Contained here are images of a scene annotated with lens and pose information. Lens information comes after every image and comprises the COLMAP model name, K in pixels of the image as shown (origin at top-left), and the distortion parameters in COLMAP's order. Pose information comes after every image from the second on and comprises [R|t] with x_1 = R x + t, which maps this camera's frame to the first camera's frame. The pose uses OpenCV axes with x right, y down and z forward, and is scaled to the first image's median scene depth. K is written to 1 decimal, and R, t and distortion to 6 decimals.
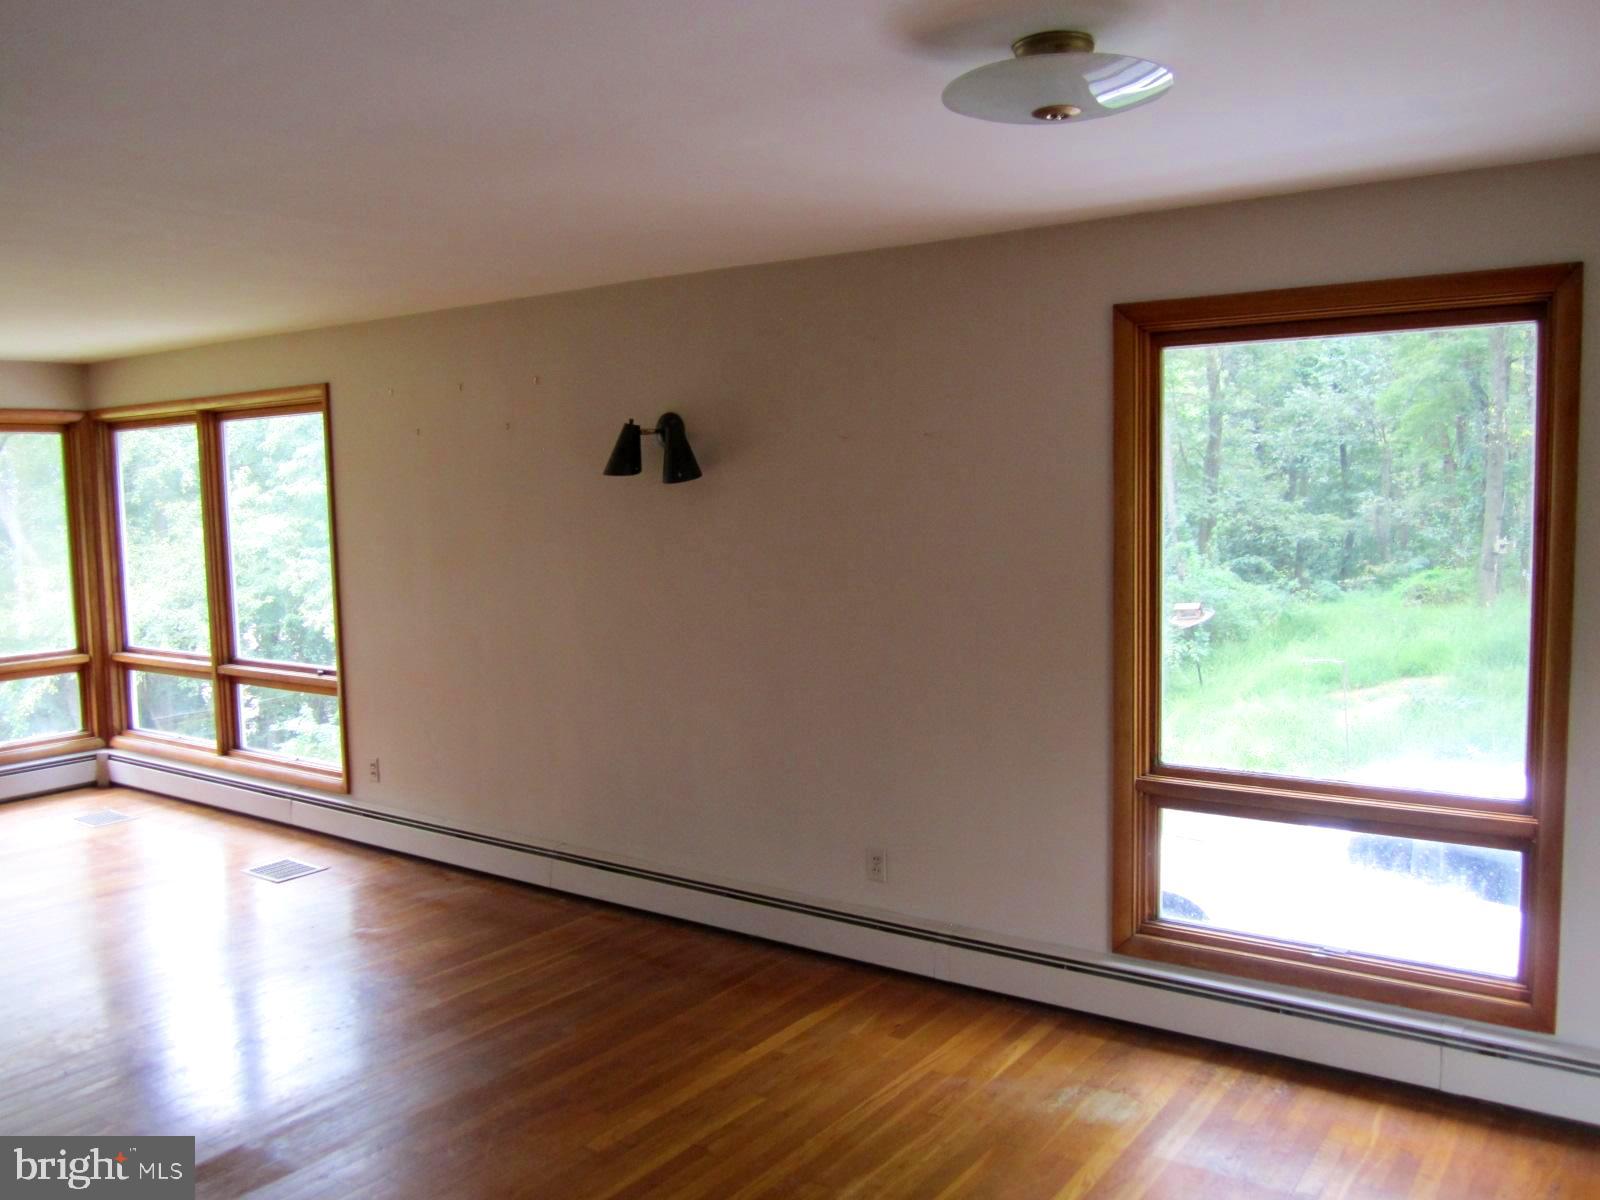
lens RADIAL K [[1328.7, 0, 800.0], [0, 1328.7, 600.0], [0, 0, 1]] dist [-0.049676, 0.004191]
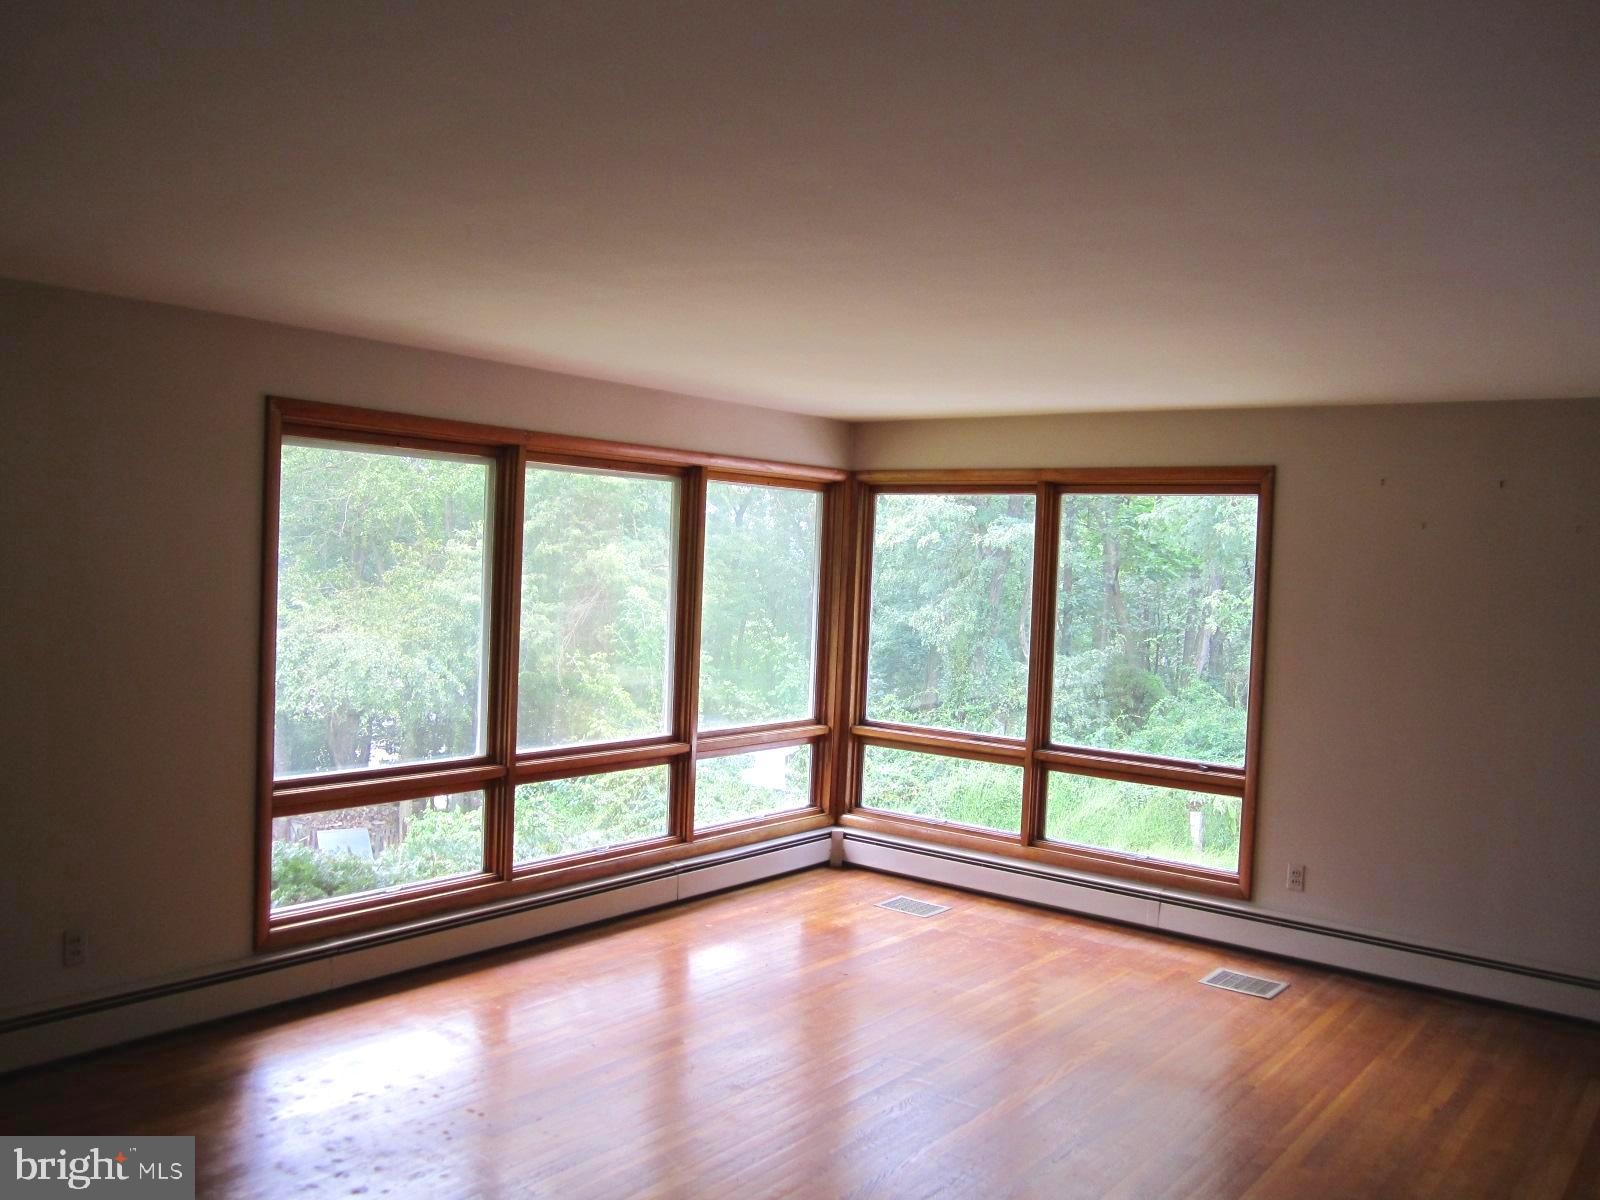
lens RADIAL K [[1328.7, 0, 800.0], [0, 1328.7, 600.0], [0, 0, 1]] dist [-0.049676, 0.004191]
pose [[0.997305, 0.063227, -0.037207, -0.579749], [-0.065260, 0.996283, -0.056227, 0.006869], [0.033513, 0.058503, 0.997725, 0.038632]]
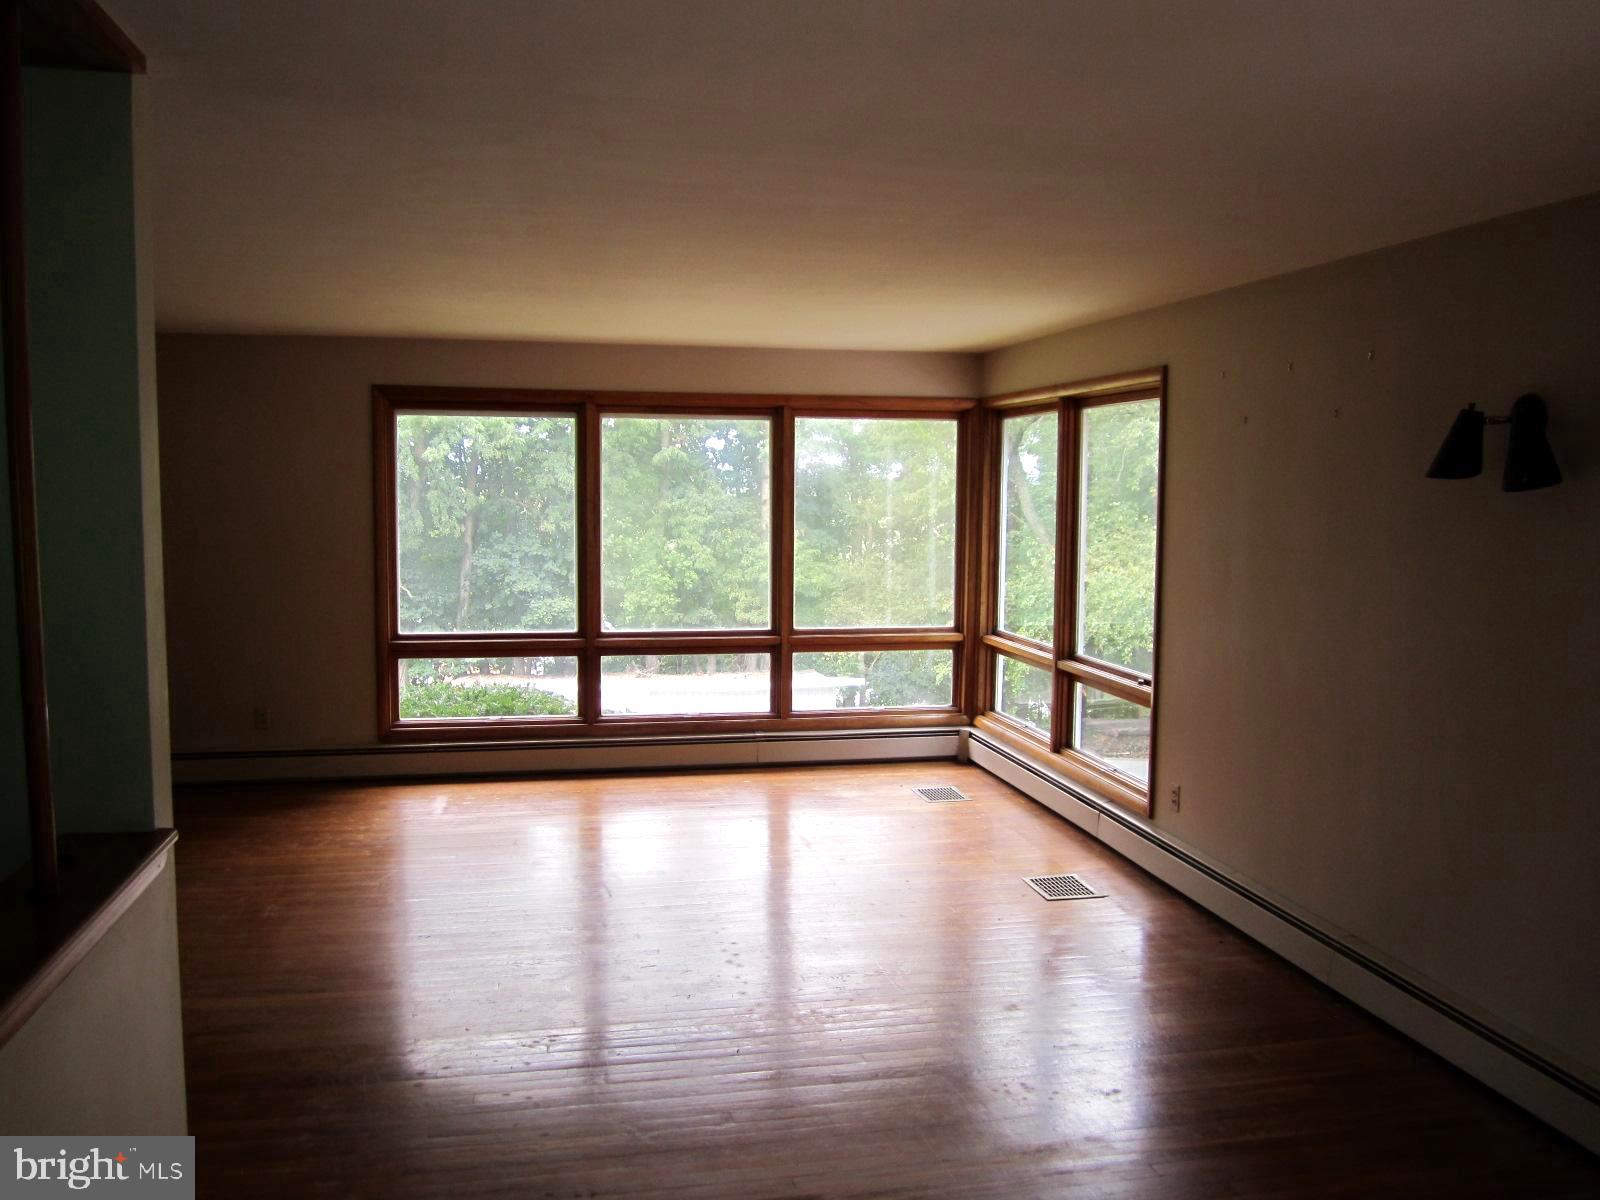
lens RADIAL K [[1328.7, 0, 800.0], [0, 1328.7, 600.0], [0, 0, 1]] dist [-0.049676, 0.004191]
pose [[0.737567, 0.088947, -0.669391, 0.069072], [-0.085595, 0.995606, 0.037981, -0.015267], [0.669828, 0.029283, 0.741939, 0.143239]]
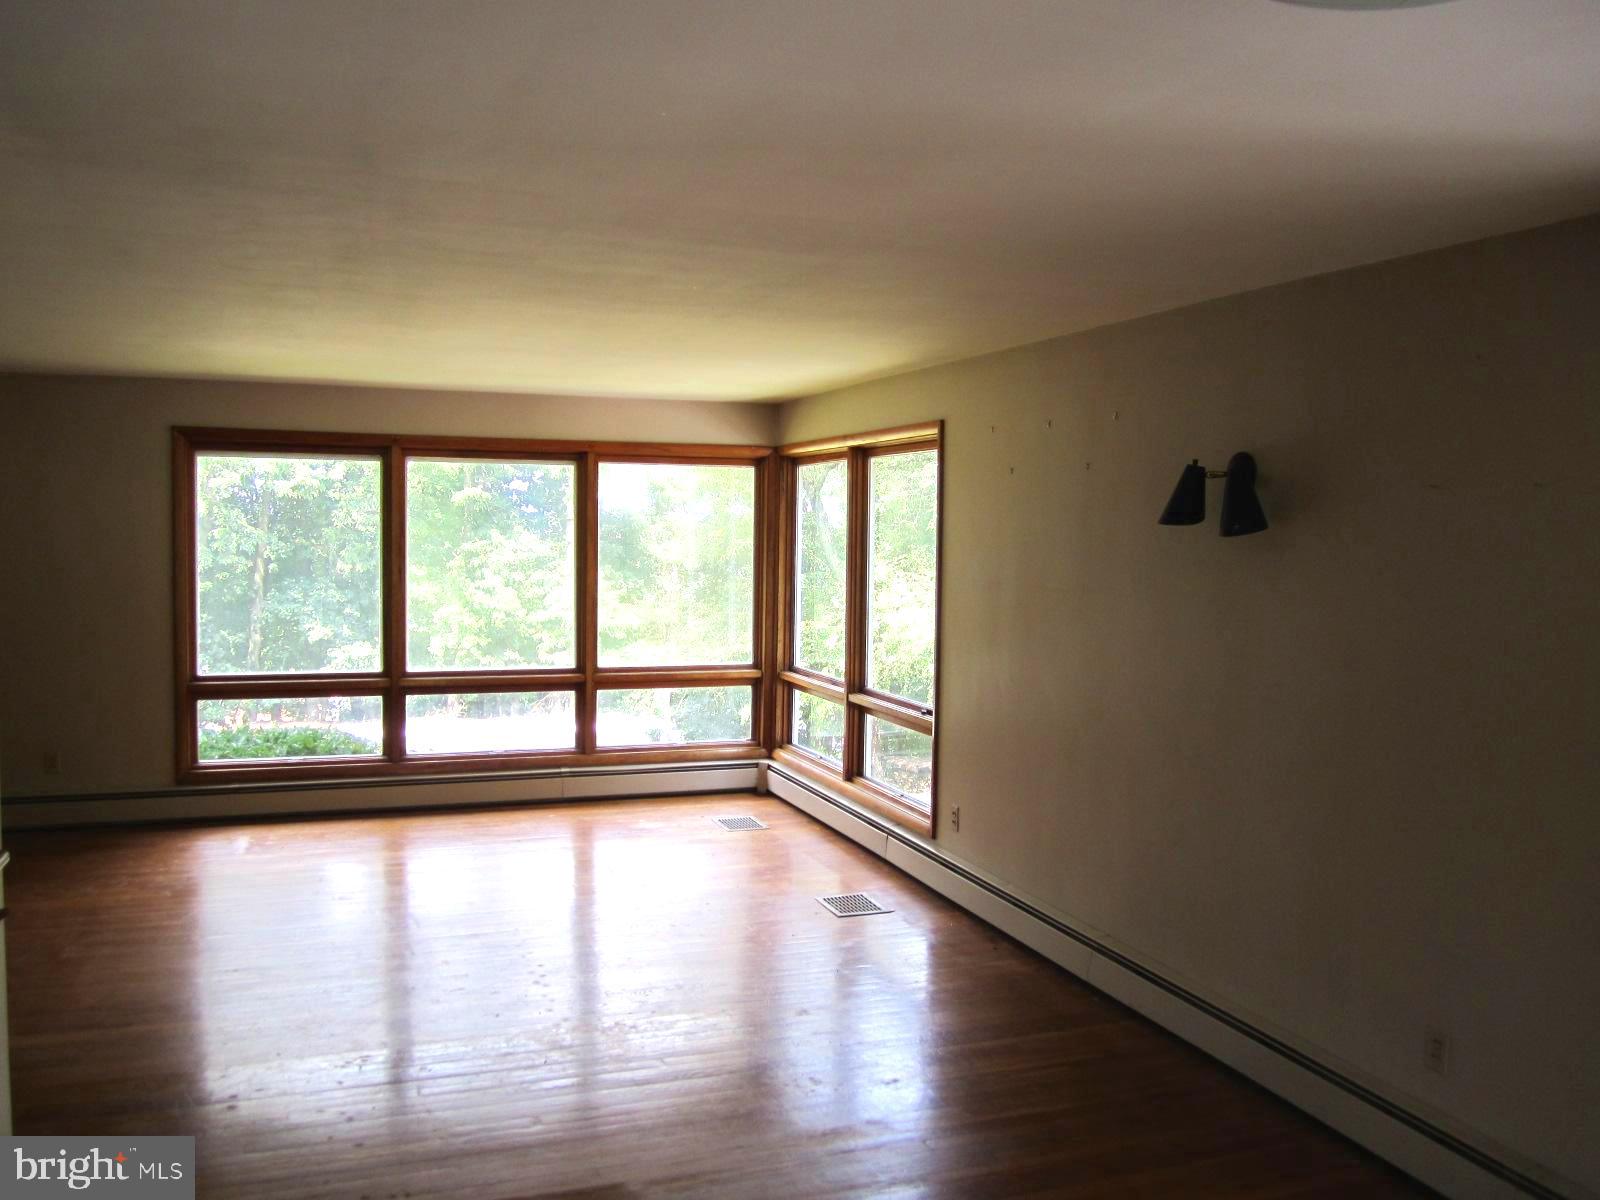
lens RADIAL K [[1328.7, 0, 800.0], [0, 1328.7, 600.0], [0, 0, 1]] dist [-0.049676, 0.004191]
pose [[0.827475, 0.065919, -0.557619, 0.101762], [-0.083309, 0.996507, -0.005824, -0.013932], [0.555287, 0.051274, 0.830077, 0.109313]]
